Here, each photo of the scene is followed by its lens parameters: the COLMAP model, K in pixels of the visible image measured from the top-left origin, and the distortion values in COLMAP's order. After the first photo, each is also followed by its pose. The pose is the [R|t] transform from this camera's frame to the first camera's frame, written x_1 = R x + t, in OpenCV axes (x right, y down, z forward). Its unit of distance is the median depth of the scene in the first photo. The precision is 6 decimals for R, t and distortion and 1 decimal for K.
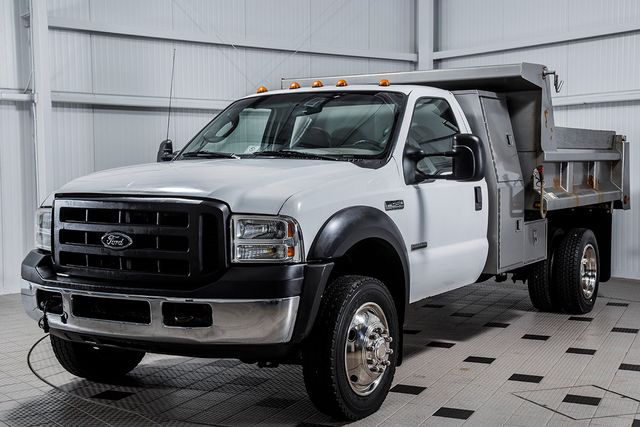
lens RADIAL K [[897.8, 0, 317.7], [0, 897.8, 215.5], [0, 0, 1]] dist [0.175911, 0.000000]
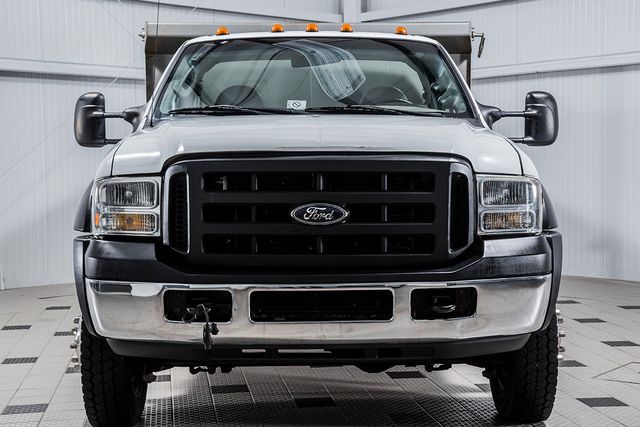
lens RADIAL K [[993.6, 0, 319.9], [0, 993.6, 213.8], [0, 0, 1]] dist [0.046734, 0.000000]
pose [[0.945316, -0.033573, 0.324423, -0.234218], [0.035498, 0.999370, -0.000015, 0.013150], [-0.324218, 0.011530, 0.945912, 0.103145]]
